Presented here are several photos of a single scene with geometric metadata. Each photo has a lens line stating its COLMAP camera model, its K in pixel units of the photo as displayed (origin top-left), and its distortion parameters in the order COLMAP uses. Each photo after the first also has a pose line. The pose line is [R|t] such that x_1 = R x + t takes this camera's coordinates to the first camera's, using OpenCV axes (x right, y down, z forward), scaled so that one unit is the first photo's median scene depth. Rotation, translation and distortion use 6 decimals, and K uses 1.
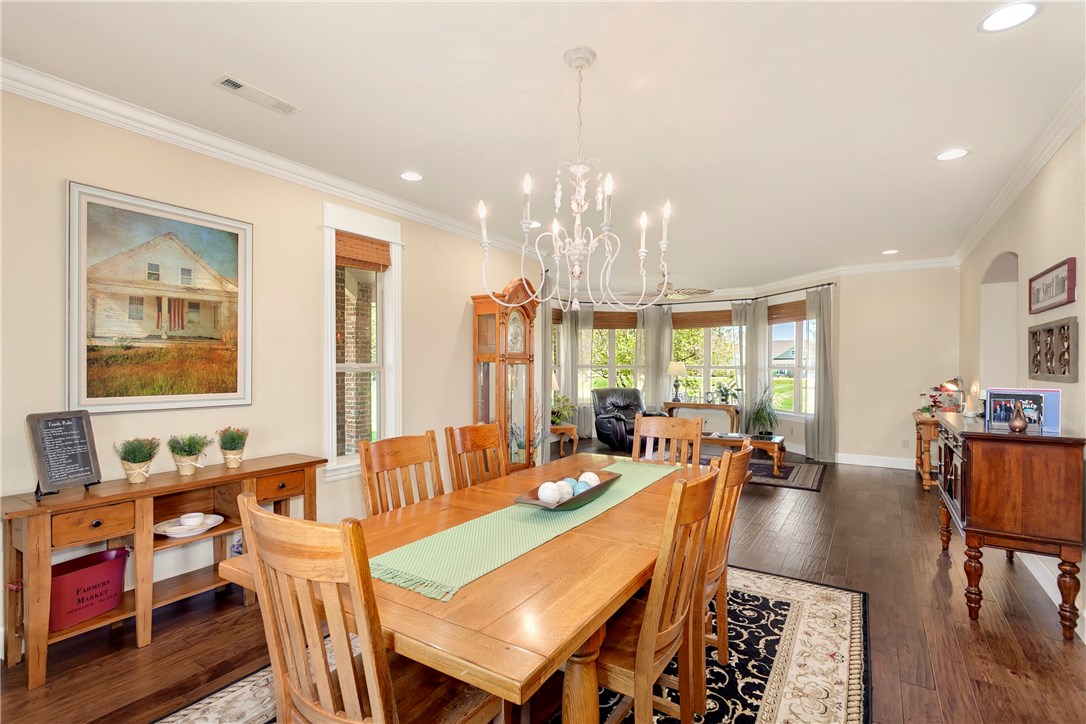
lens RADIAL K [[523.1, 0, 543.1], [0, 523.1, 361.3], [0, 0, 1]] dist [-0.002714, 0.000311]
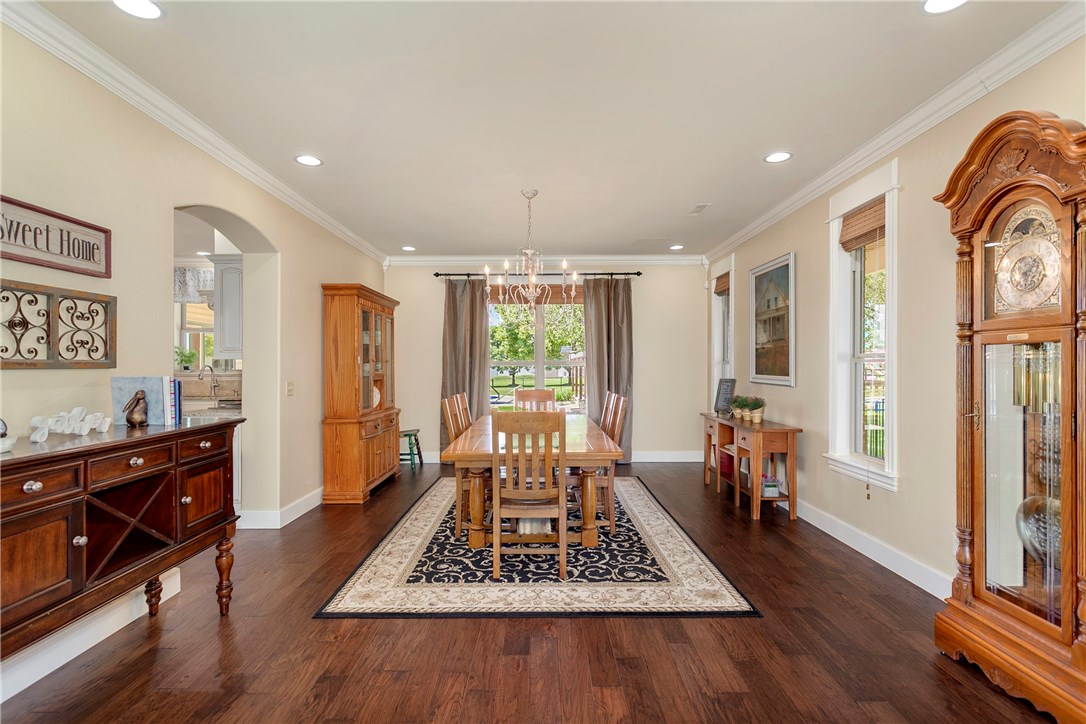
lens RADIAL K [[523.1, 0, 542.8], [0, 523.1, 364.5], [0, 0, 1]] dist [-0.002714, 0.000311]
pose [[-0.845868, 0.001011, -0.533391, 0.833445], [-0.000451, 0.999996, 0.002610, 0.026199], [0.533392, 0.002448, -0.845864, 2.115962]]
